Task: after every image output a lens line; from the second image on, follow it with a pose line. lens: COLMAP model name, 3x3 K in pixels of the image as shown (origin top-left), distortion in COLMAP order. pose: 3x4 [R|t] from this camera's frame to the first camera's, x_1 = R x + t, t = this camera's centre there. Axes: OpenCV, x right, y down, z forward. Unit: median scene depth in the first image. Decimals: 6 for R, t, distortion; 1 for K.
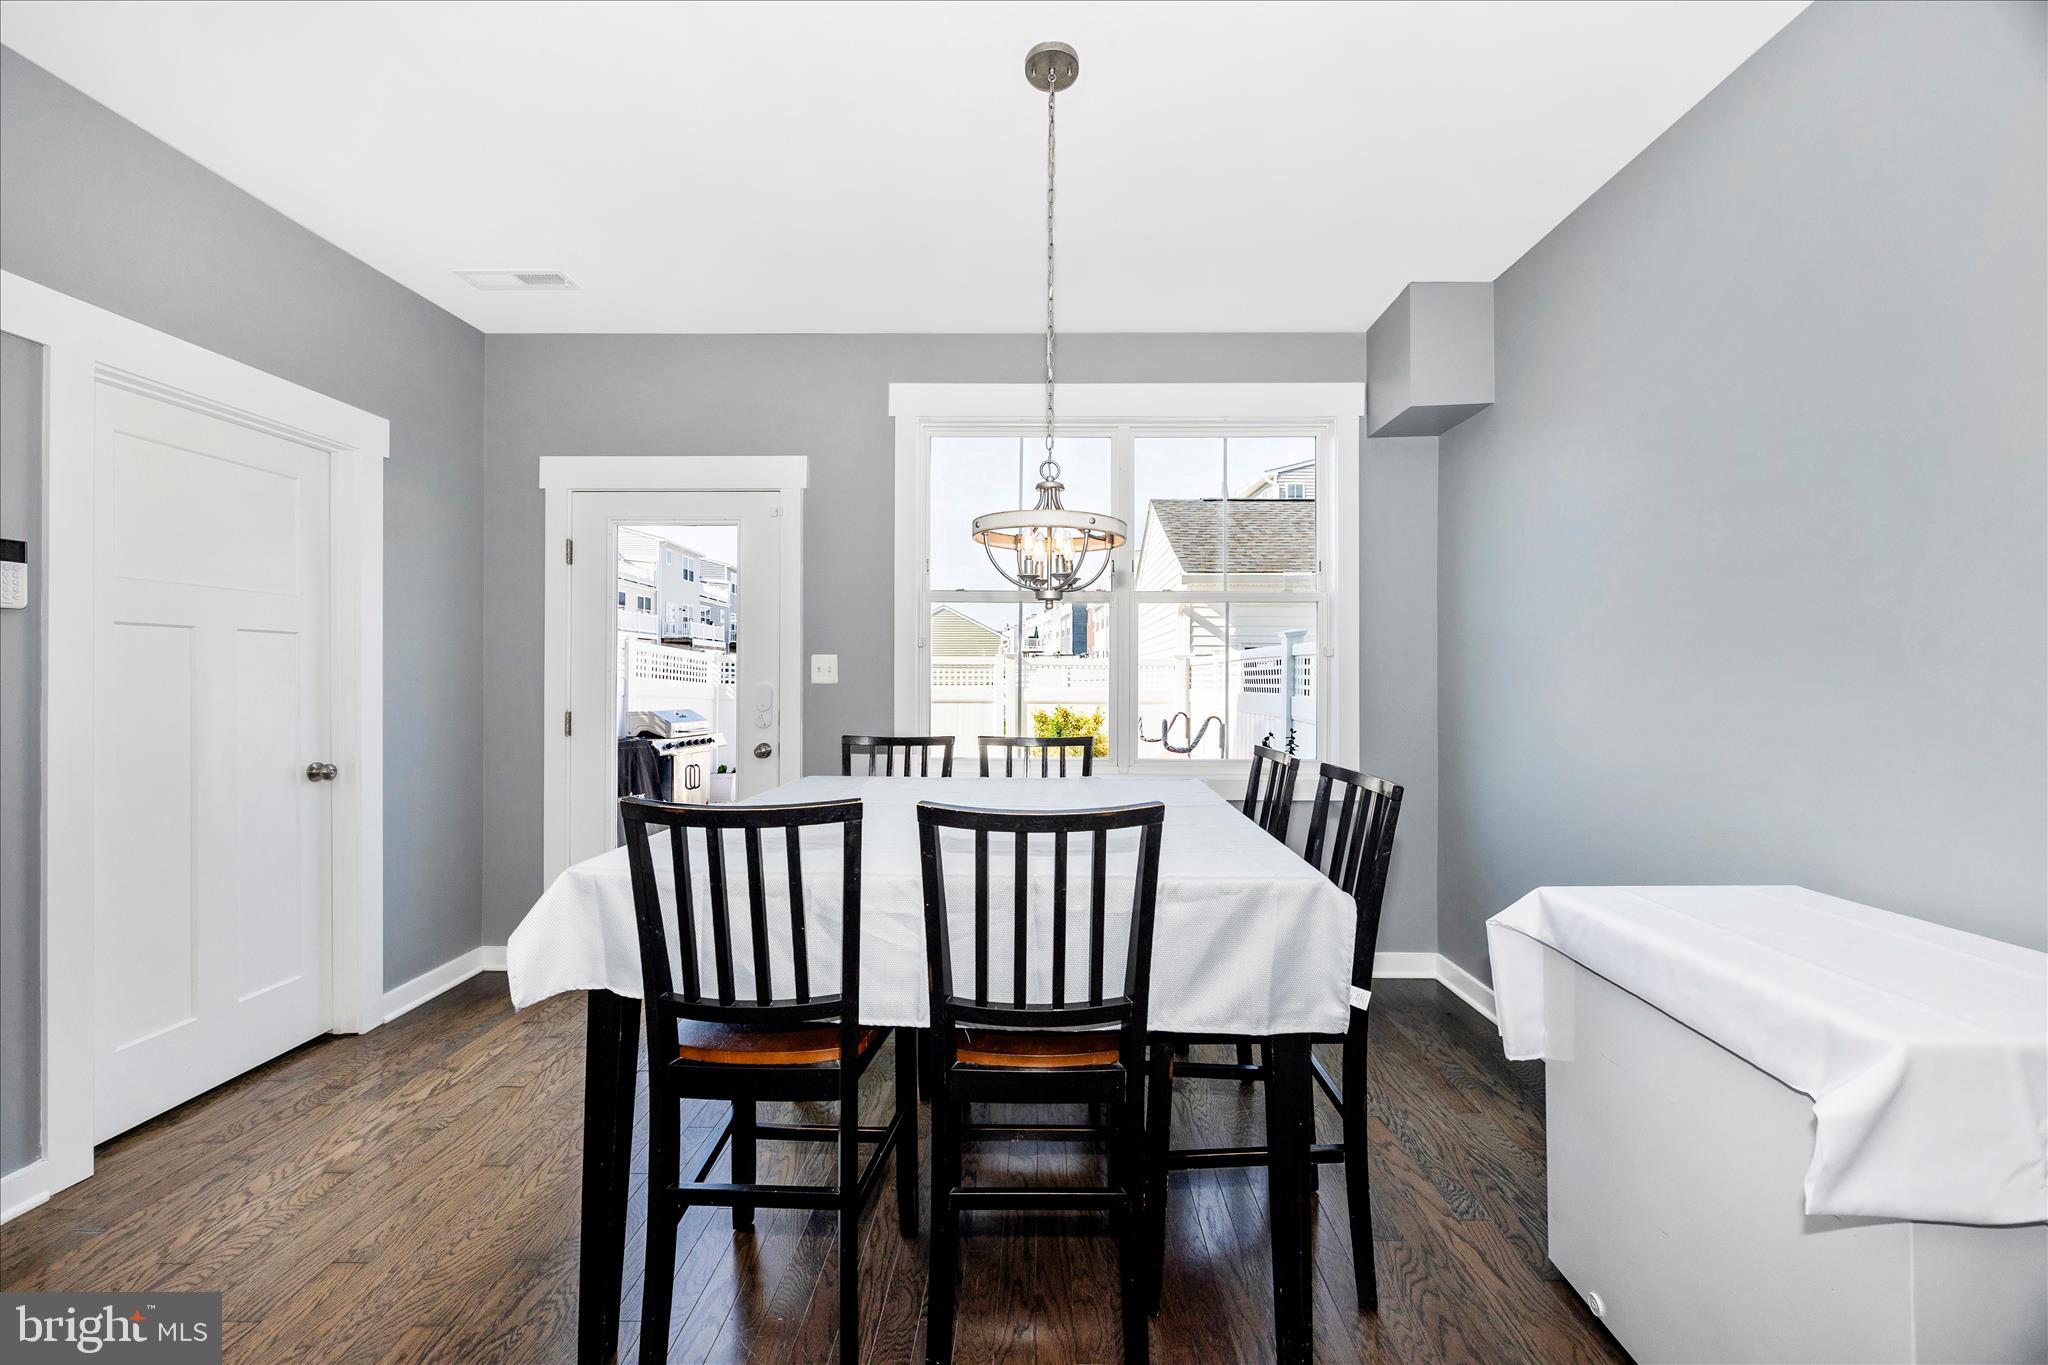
lens RADIAL K [[776.7, 0, 1024.0], [0, 776.7, 682.5], [0, 0, 1]] dist [0.002432, 0.000083]
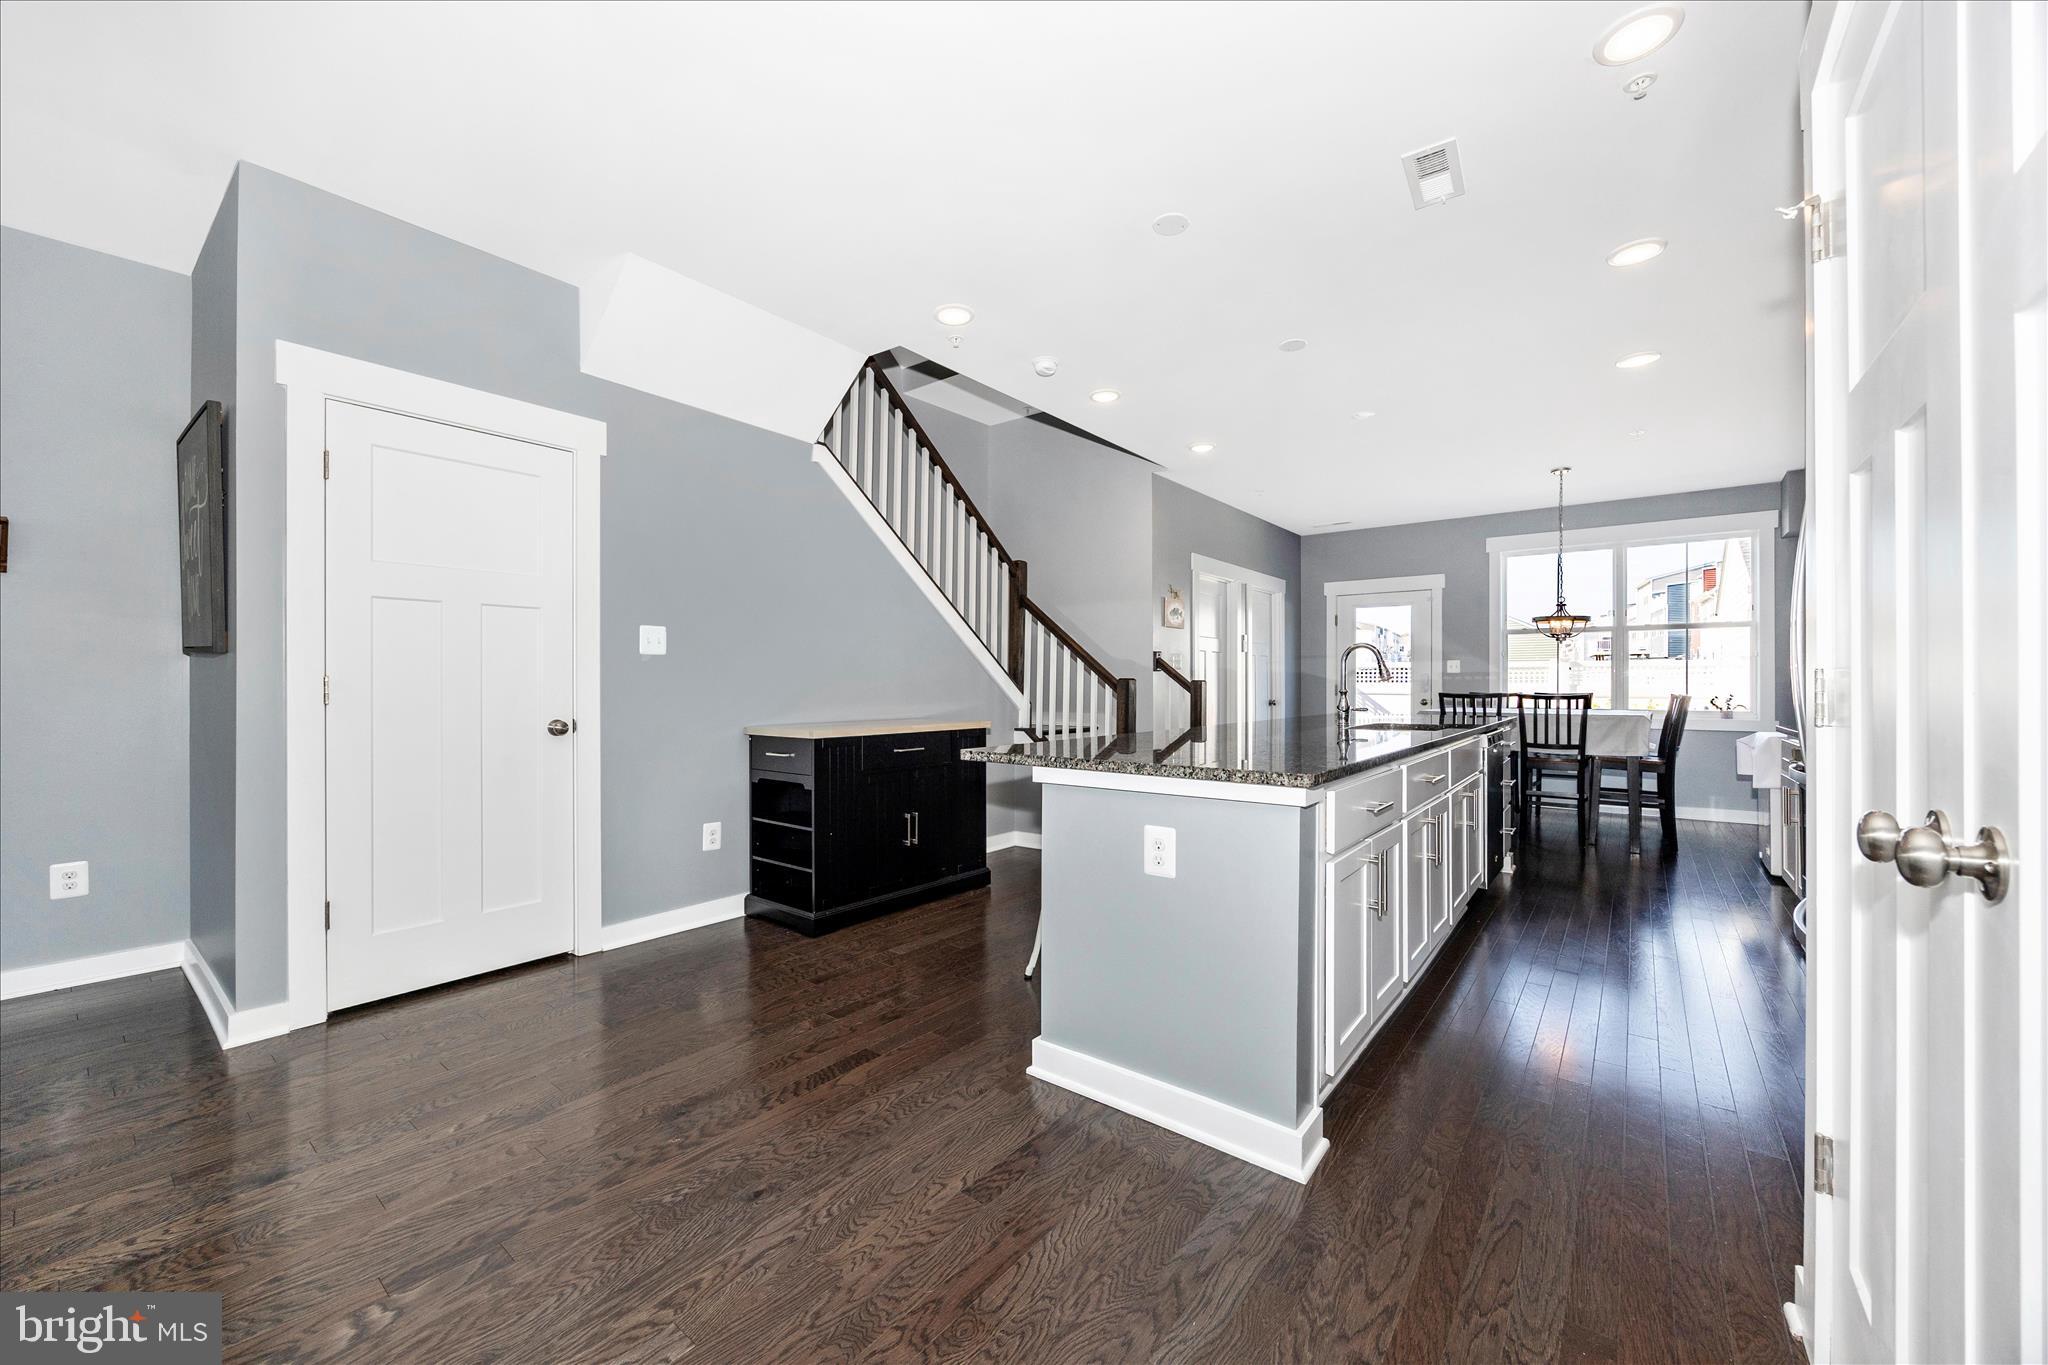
lens RADIAL K [[776.7, 0, 1024.0], [0, 776.7, 682.5], [0, 0, 1]] dist [0.002432, 0.000083]
pose [[0.804475, 0.000773, -0.593986, 0.088126], [-0.005262, 0.999969, -0.005826, 0.050574], [0.593963, 0.007812, 0.804455, -1.632786]]
